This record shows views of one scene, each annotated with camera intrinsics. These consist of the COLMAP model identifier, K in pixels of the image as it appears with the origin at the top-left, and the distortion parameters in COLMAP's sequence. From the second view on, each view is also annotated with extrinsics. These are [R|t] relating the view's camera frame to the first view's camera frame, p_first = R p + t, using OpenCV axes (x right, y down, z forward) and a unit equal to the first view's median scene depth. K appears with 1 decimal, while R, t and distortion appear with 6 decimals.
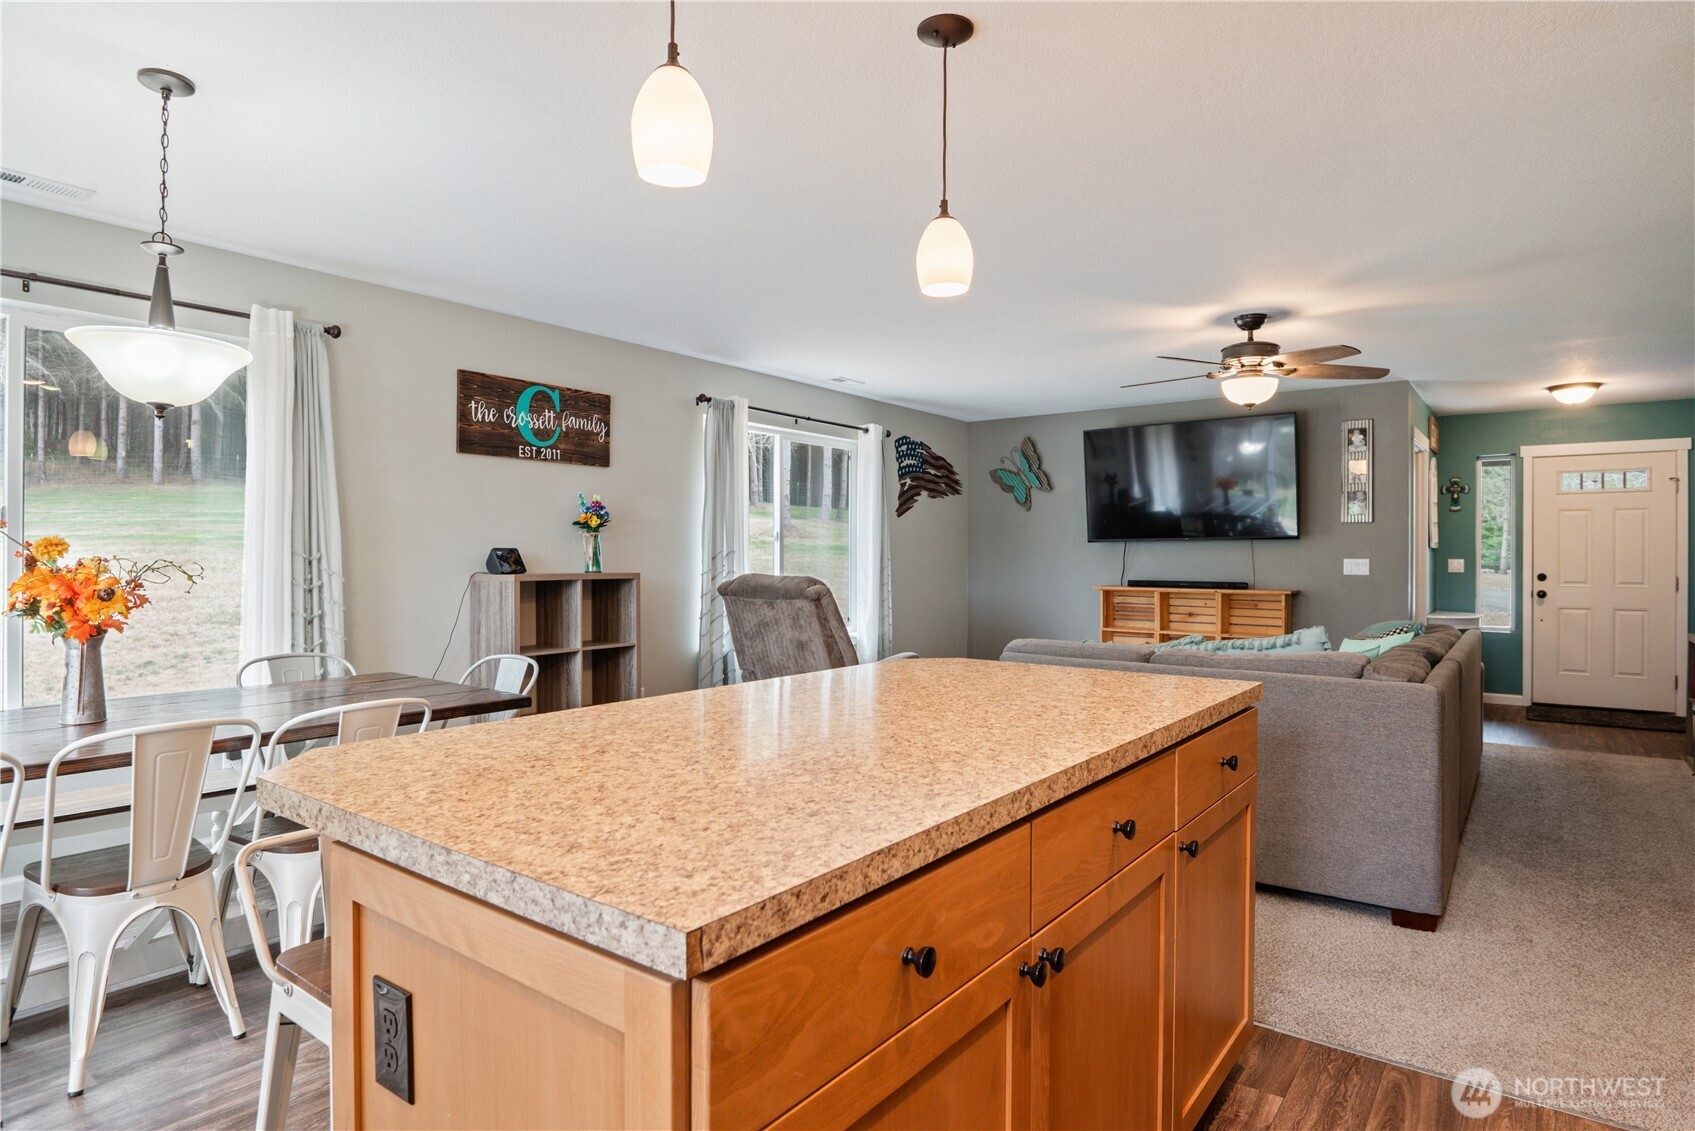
lens RADIAL K [[933.3, 0, 847.5], [0, 933.3, 565.5], [0, 0, 1]] dist [-0.008795, -0.012265]
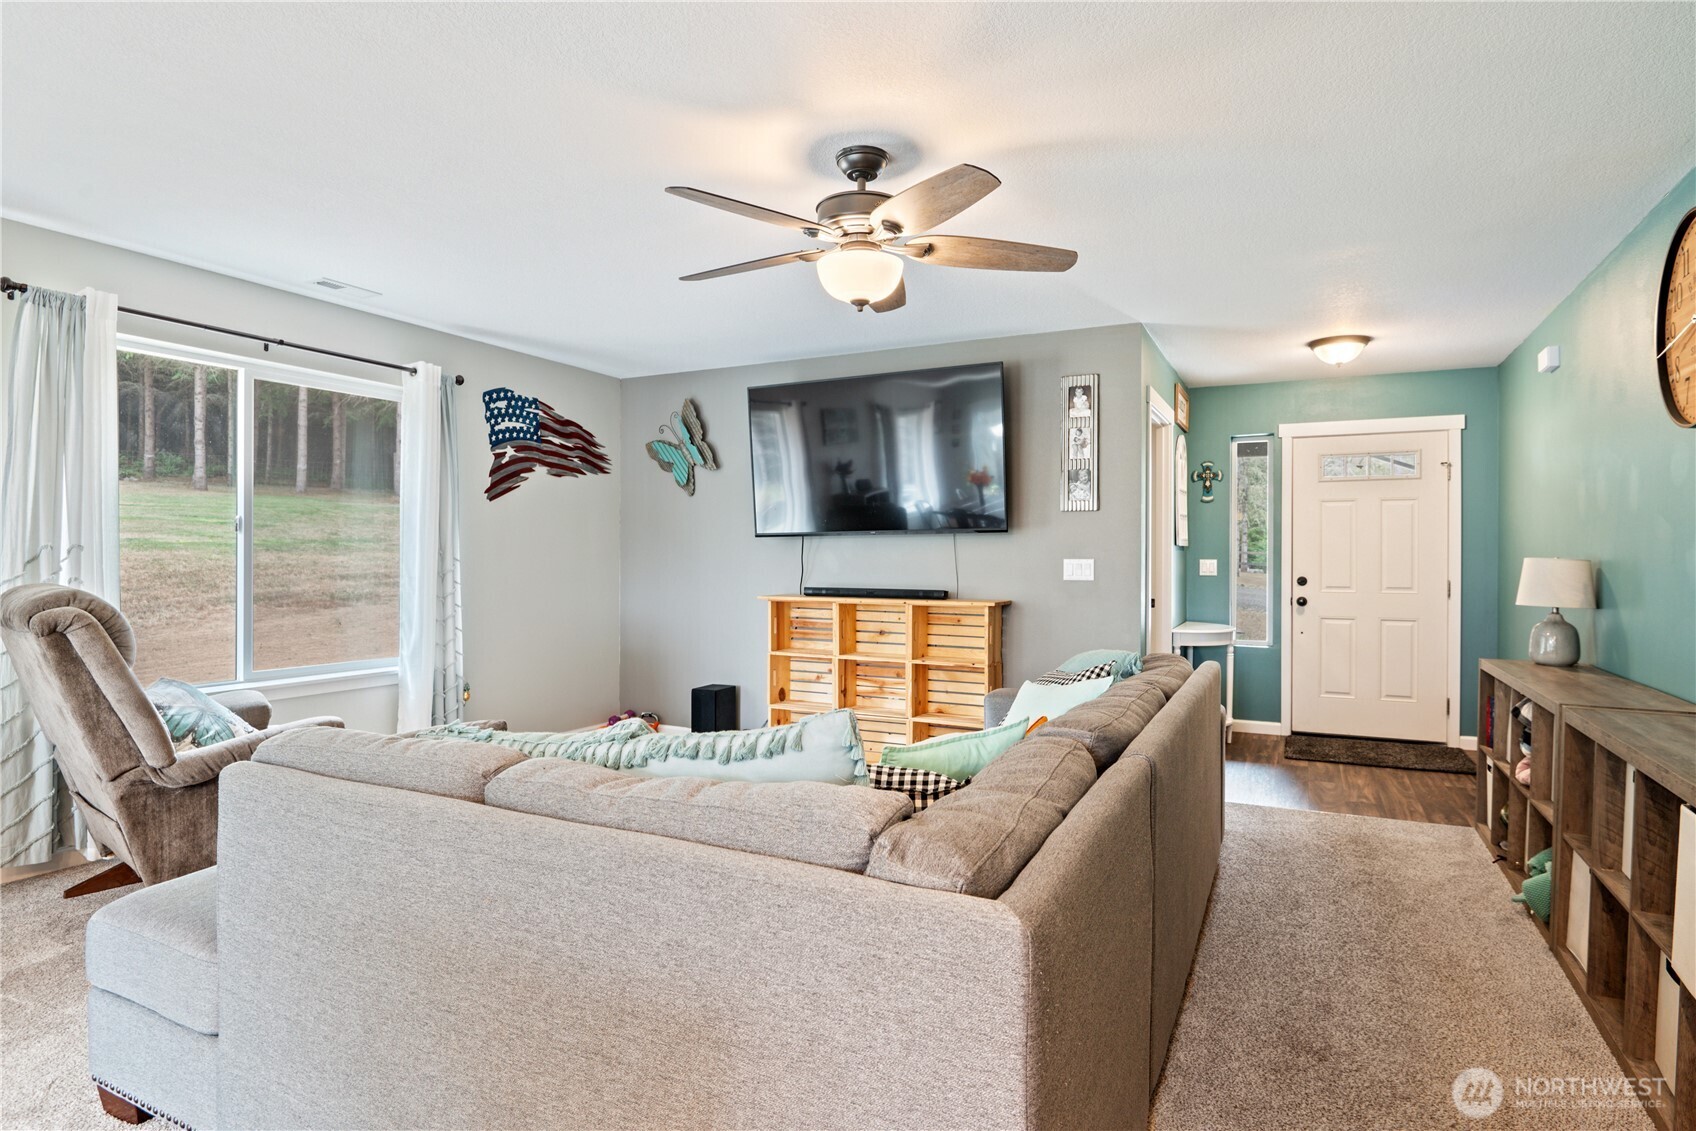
lens RADIAL K [[918.0, 0, 848.0], [0, 918.0, 565.5], [0, 0, 1]] dist [-0.001201, -0.031234]
pose [[0.983384, -0.000423, 0.181540, 0.207738], [0.000648, 0.999999, -0.001179, -0.001051], [-0.181539, 0.001277, 0.983383, 0.274741]]
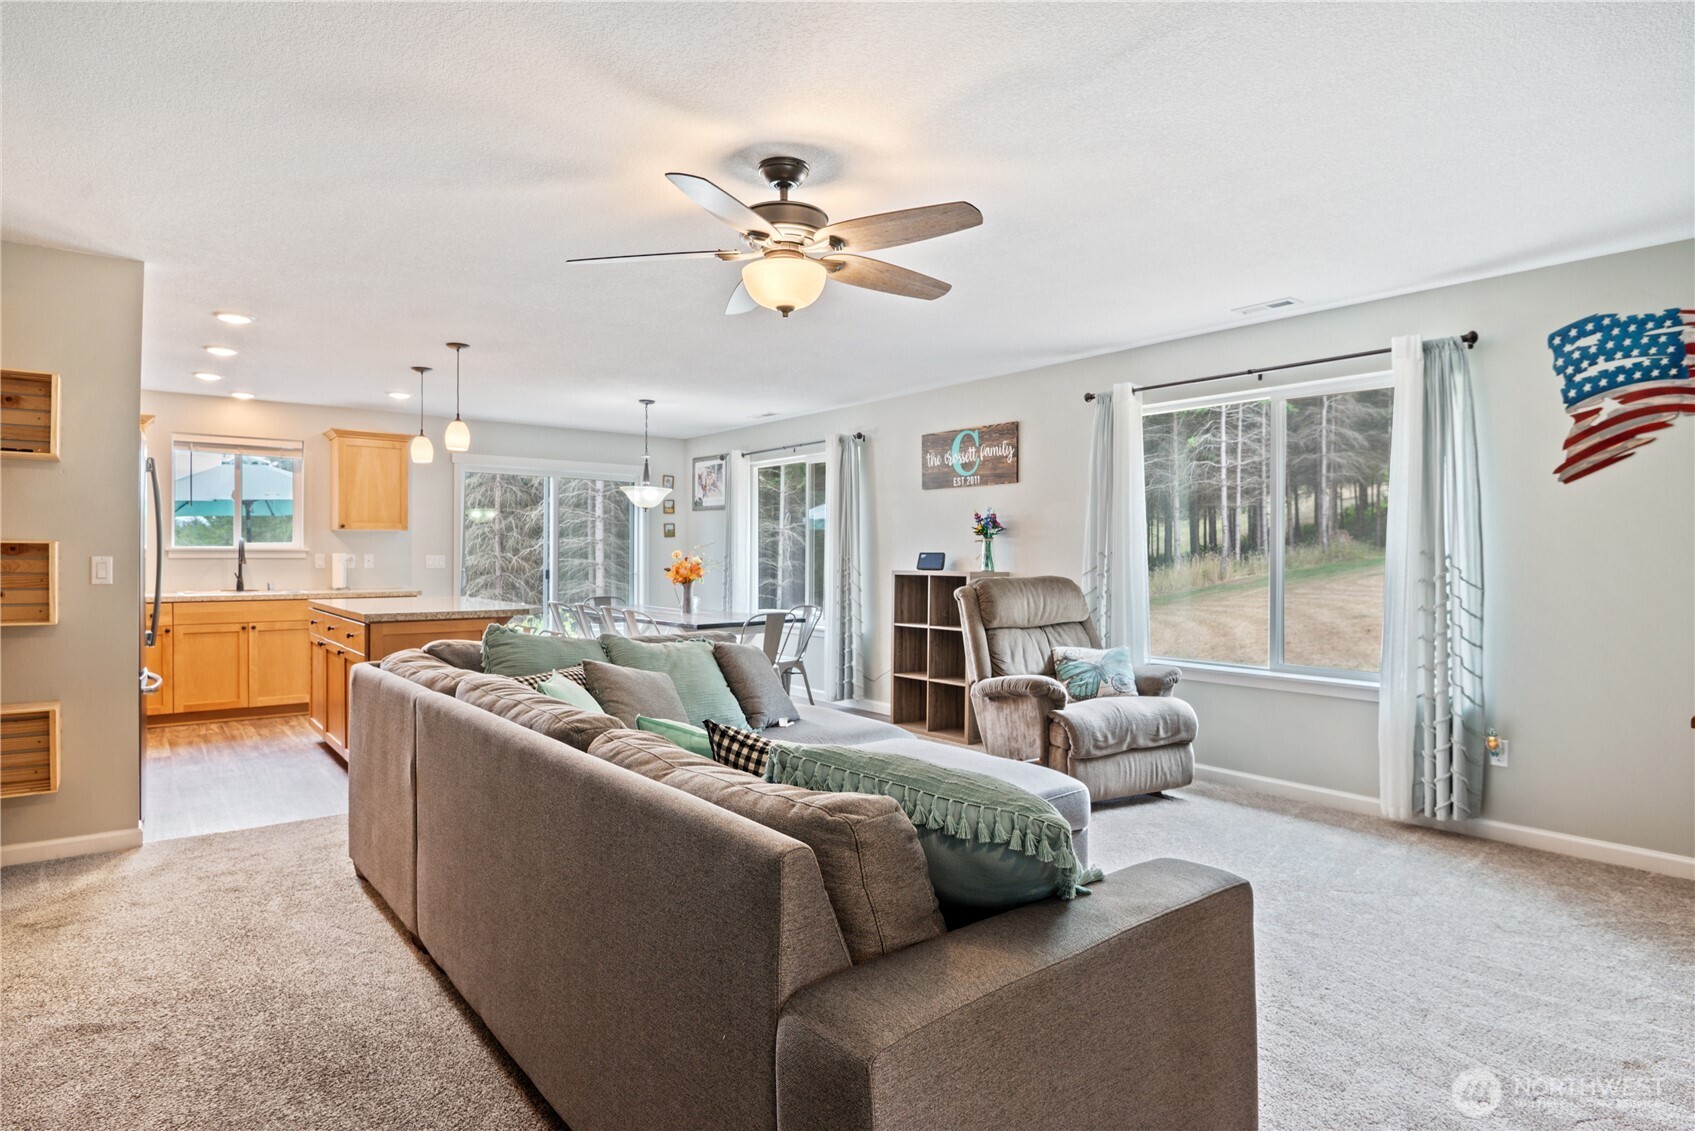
lens RADIAL K [[933.3, 0, 847.5], [0, 933.3, 565.5], [0, 0, 1]] dist [-0.008795, -0.012265]
pose [[-0.258767, 0.003611, -0.965933, 0.676525], [-0.015424, 0.999850, 0.007870, -0.005123], [0.965817, 0.016935, -0.258673, 0.798265]]
